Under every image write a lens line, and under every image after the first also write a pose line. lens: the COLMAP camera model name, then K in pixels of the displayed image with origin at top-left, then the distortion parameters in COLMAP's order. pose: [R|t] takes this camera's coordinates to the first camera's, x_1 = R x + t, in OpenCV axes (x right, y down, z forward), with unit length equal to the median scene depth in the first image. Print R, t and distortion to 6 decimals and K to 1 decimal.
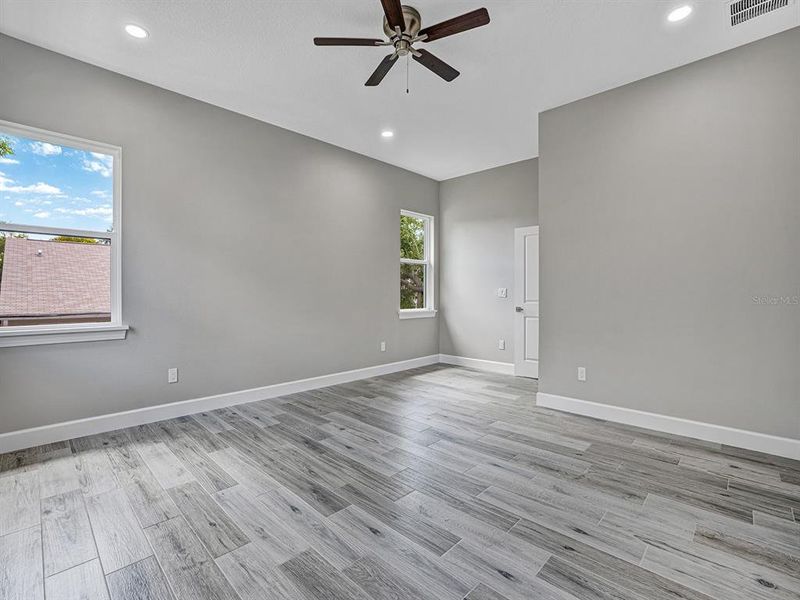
lens RADIAL K [[368.2, 0, 402.4], [0, 368.2, 299.3], [0, 0, 1]] dist [-0.056534, 0.024469]
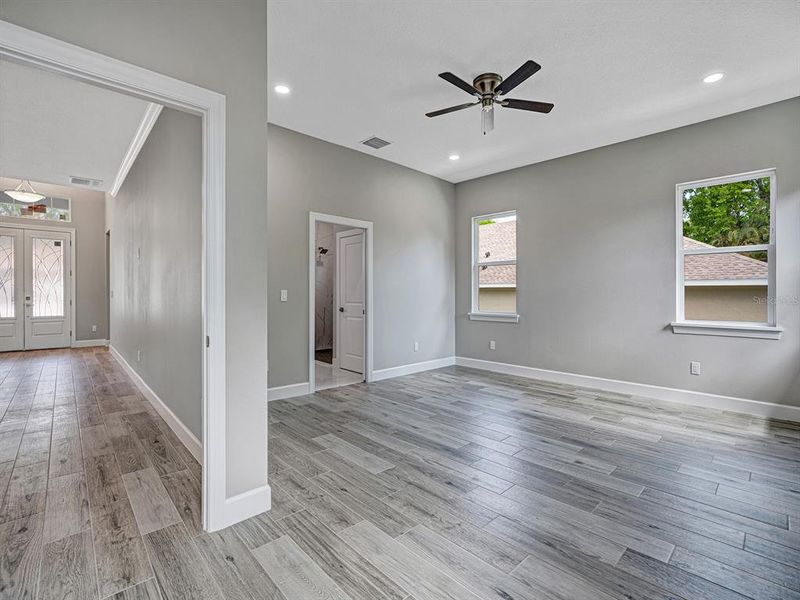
lens RADIAL K [[368.2, 0, 402.4], [0, 368.2, 299.3], [0, 0, 1]] dist [-0.056534, 0.024469]
pose [[-0.998717, -0.005333, 0.050355, 0.220186], [-0.004299, 0.999778, 0.020610, -0.025823], [-0.050454, 0.020367, -0.998519, 2.108920]]
